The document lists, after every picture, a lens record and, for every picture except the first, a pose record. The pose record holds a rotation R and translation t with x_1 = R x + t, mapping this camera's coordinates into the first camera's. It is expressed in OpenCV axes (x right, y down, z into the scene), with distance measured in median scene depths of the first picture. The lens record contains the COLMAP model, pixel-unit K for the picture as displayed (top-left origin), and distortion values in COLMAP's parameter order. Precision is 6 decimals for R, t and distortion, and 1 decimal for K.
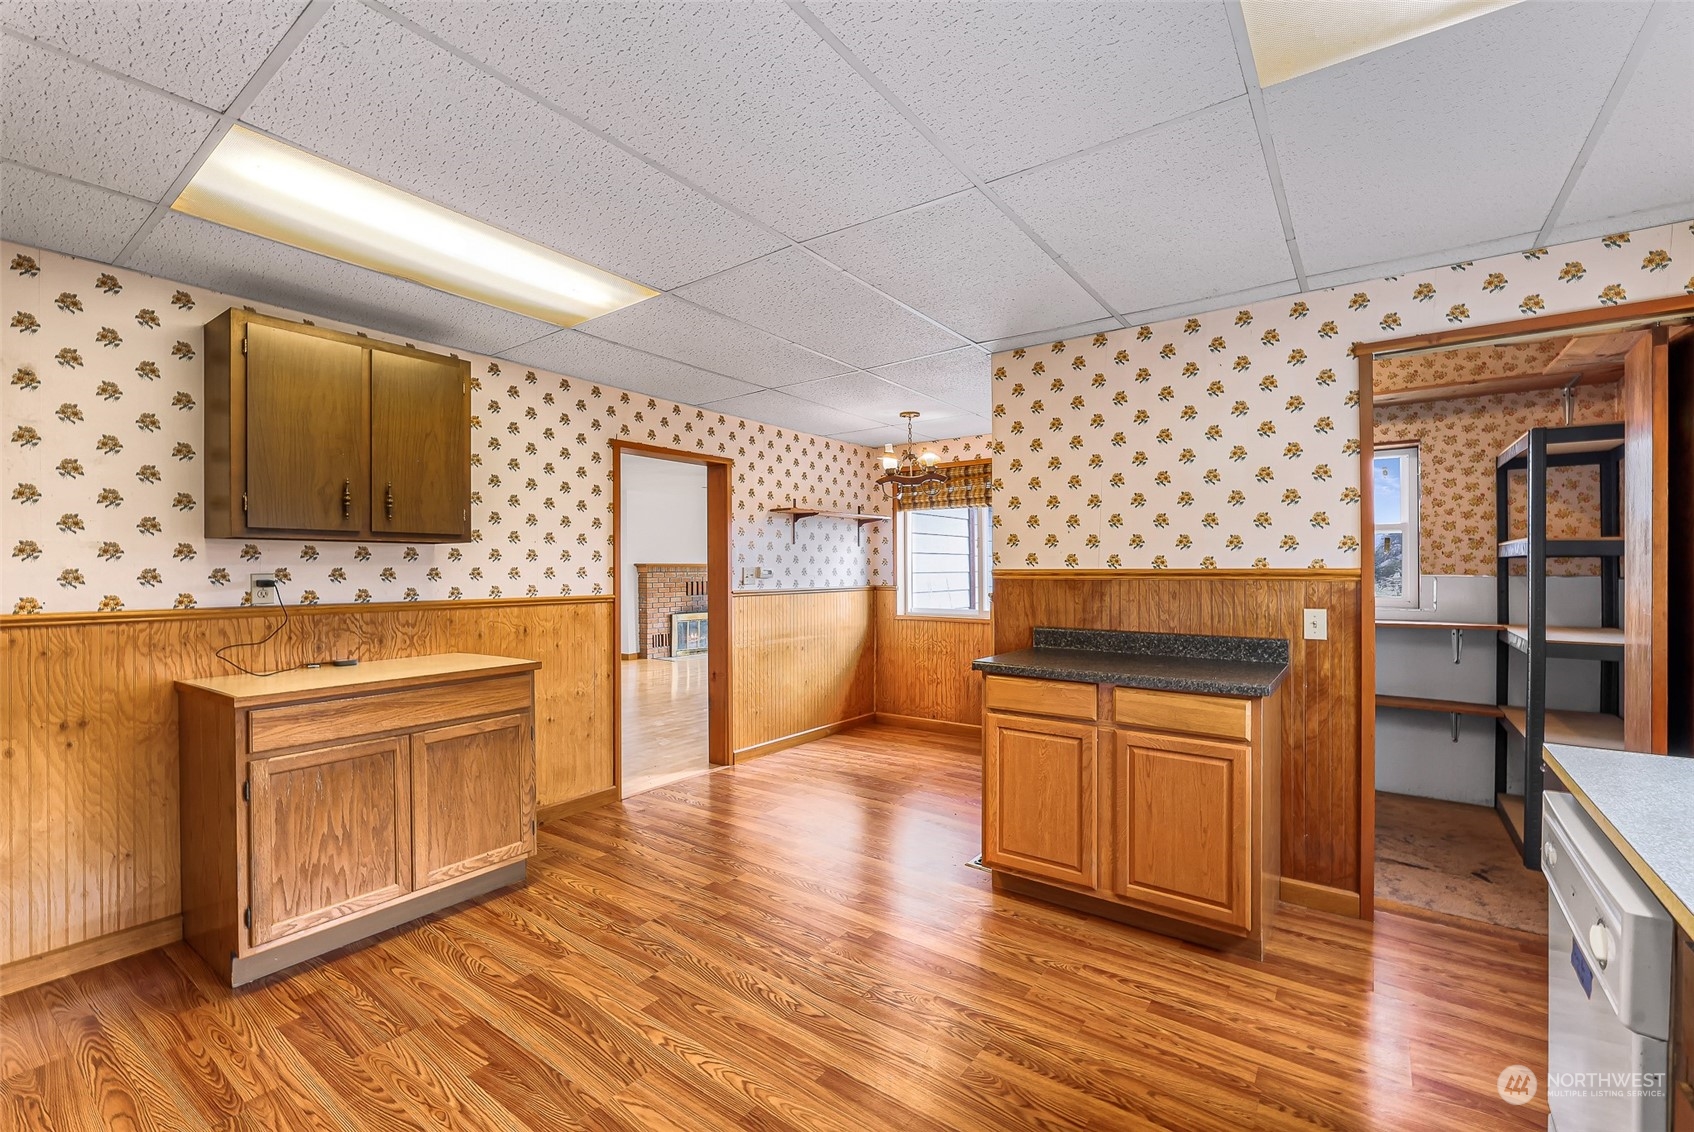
lens RADIAL K [[720.9, 0, 847.0], [0, 720.9, 566.0], [0, 0, 1]] dist [0.001626, 0.000126]
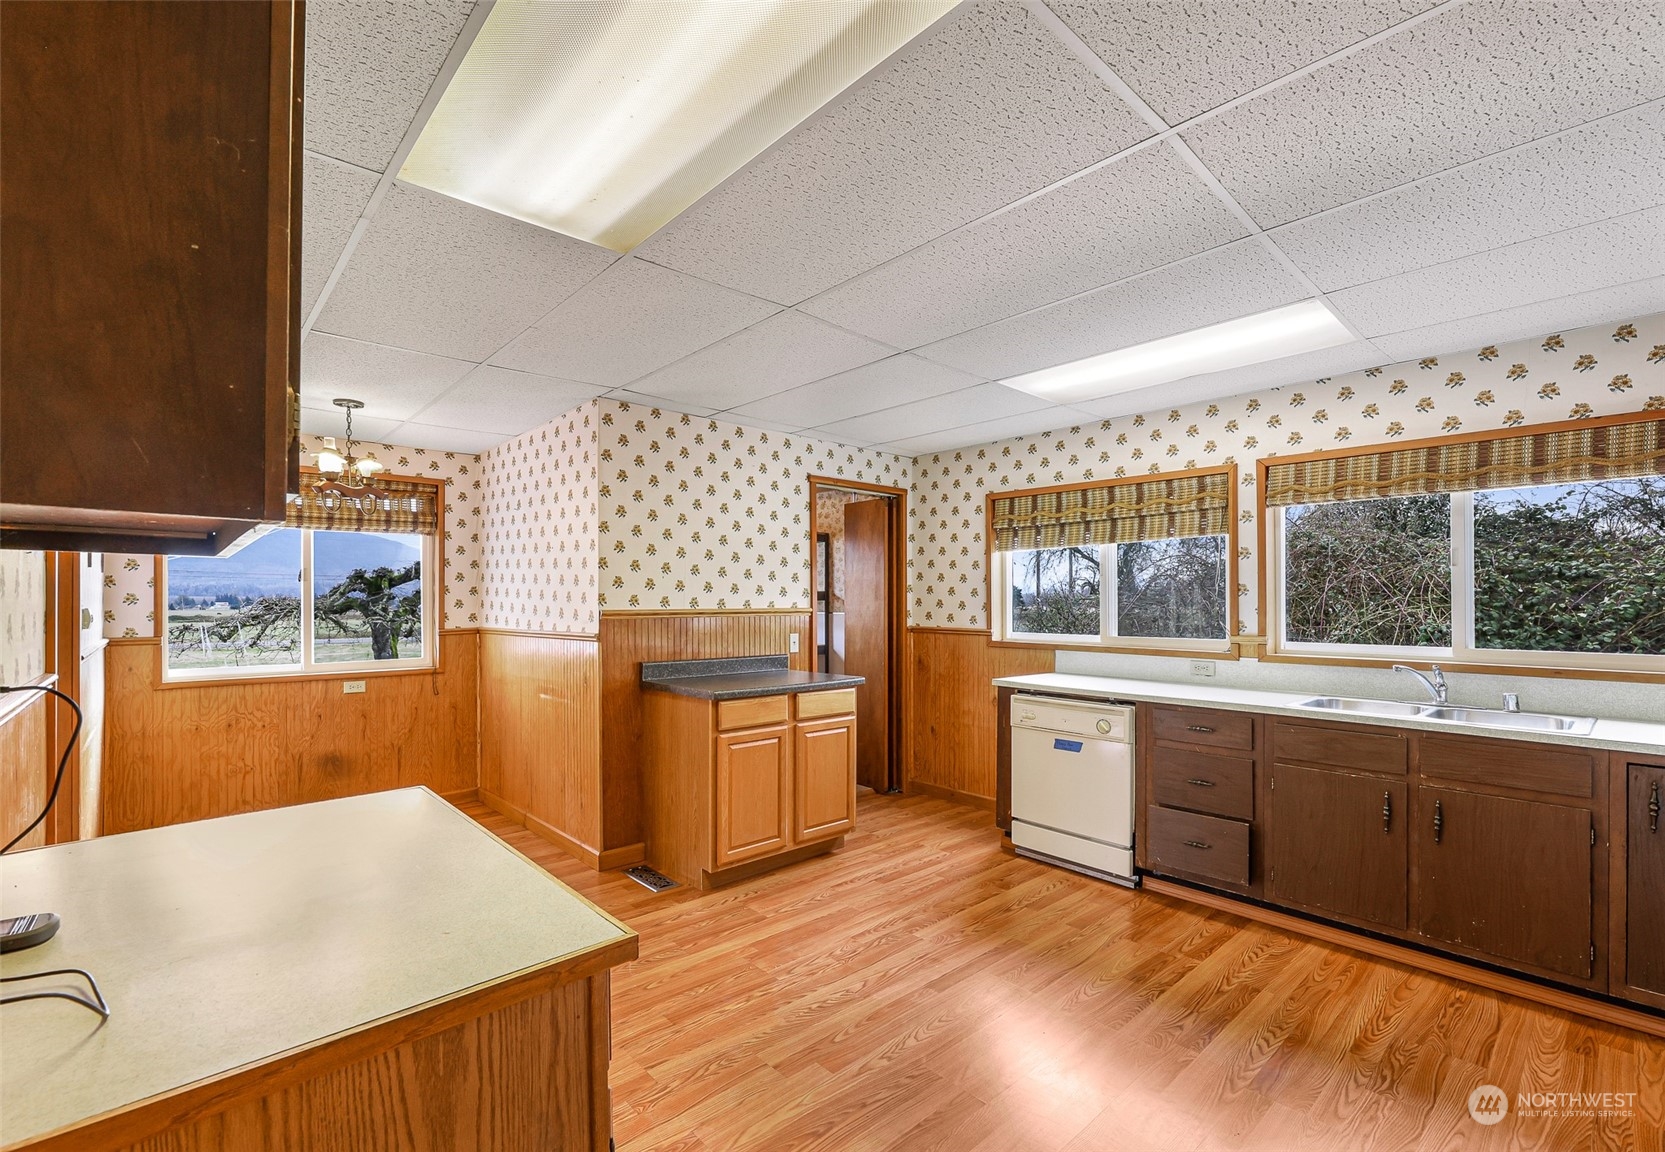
lens RADIAL K [[732.1, 0, 828.7], [0, 732.1, 595.9], [0, 0, 1]] dist [0.000454, -0.000090]
pose [[0.200617, 0.011452, 0.979603, -0.551608], [-0.002235, 0.999934, -0.011232, -0.003503], [-0.979667, 0.000064, 0.200629, 0.358655]]
